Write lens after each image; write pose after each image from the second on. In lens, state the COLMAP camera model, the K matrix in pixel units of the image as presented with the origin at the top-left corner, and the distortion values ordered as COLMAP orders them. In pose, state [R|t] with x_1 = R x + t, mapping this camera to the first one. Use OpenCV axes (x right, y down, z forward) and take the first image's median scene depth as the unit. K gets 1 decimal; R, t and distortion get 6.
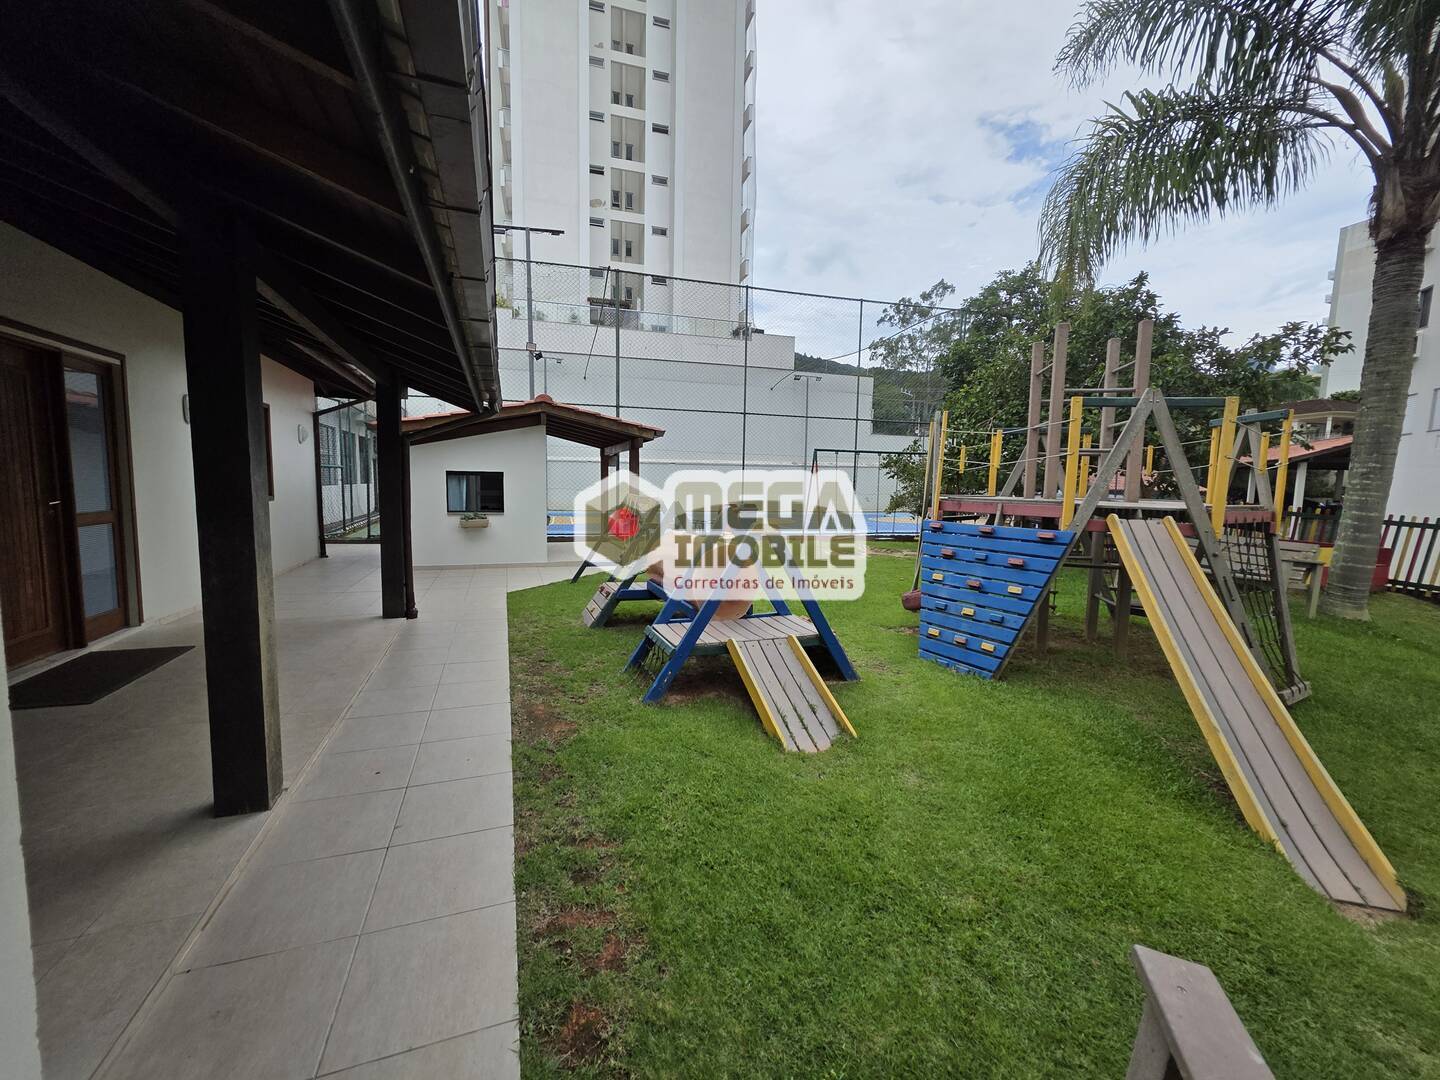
lens RADIAL K [[584.4, 0, 720.0], [0, 584.4, 540.0], [0, 0, 1]] dist [0.000180, 0.004367]
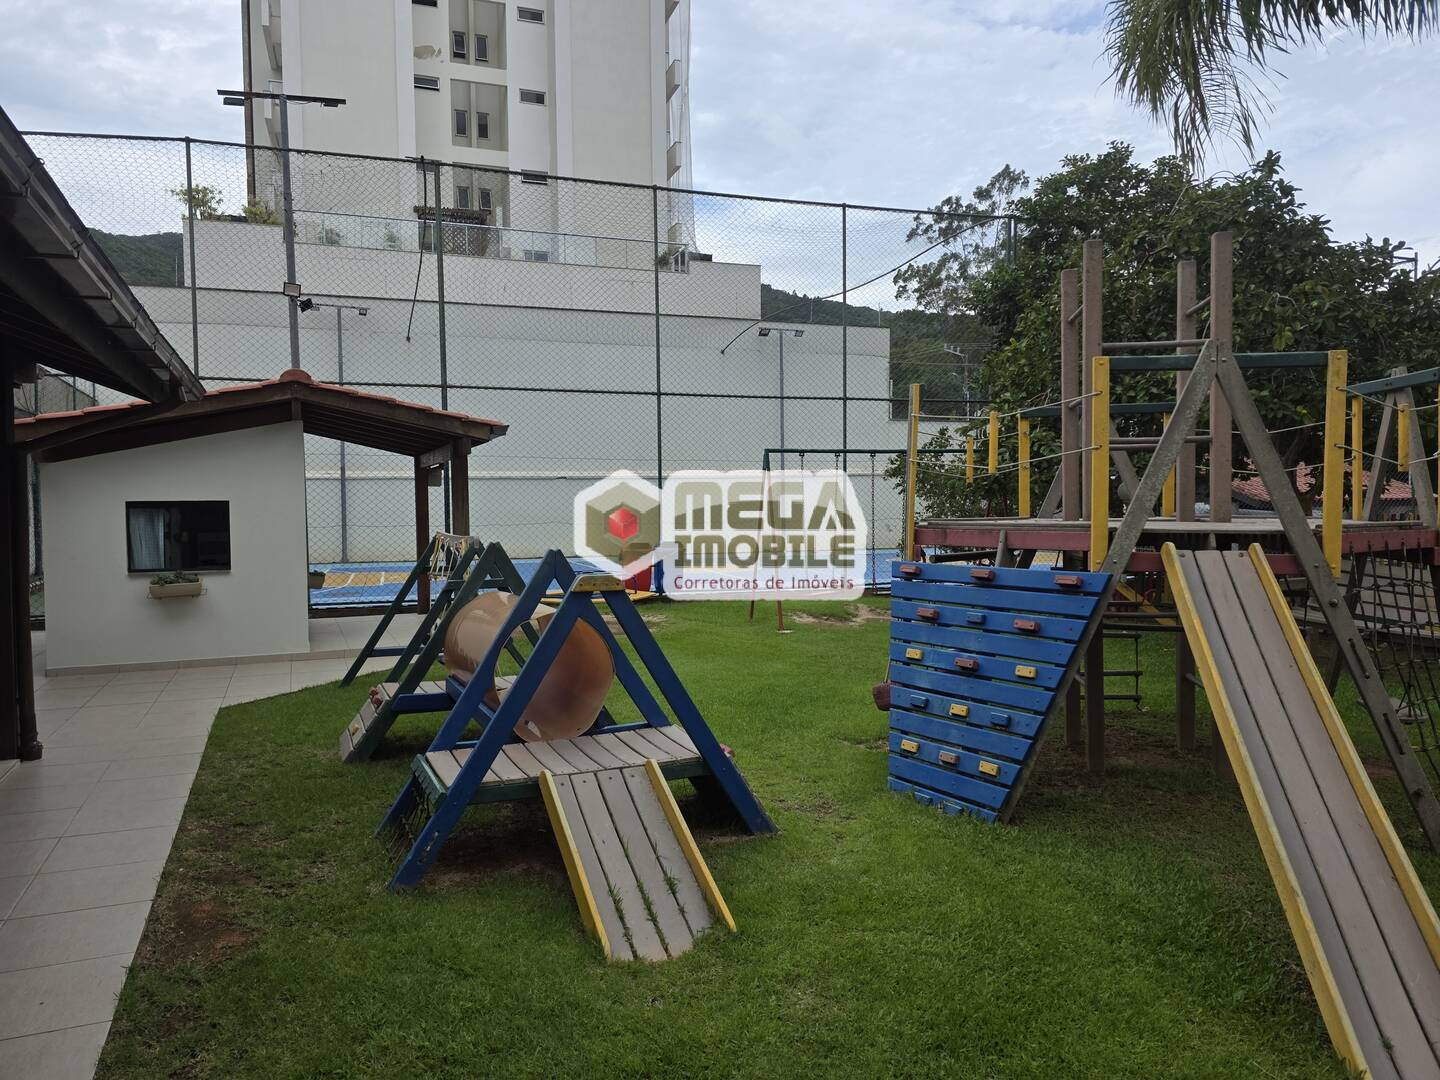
lens RADIAL K [[980.9, 0, 720.0], [0, 980.9, 540.0], [0, 0, 1]] dist [0.080184, -0.086128]
pose [[0.998804, -0.030583, 0.038153, 0.143312], [0.032920, 0.997520, -0.062207, 0.002135], [-0.036156, 0.063388, 0.997334, -0.022962]]
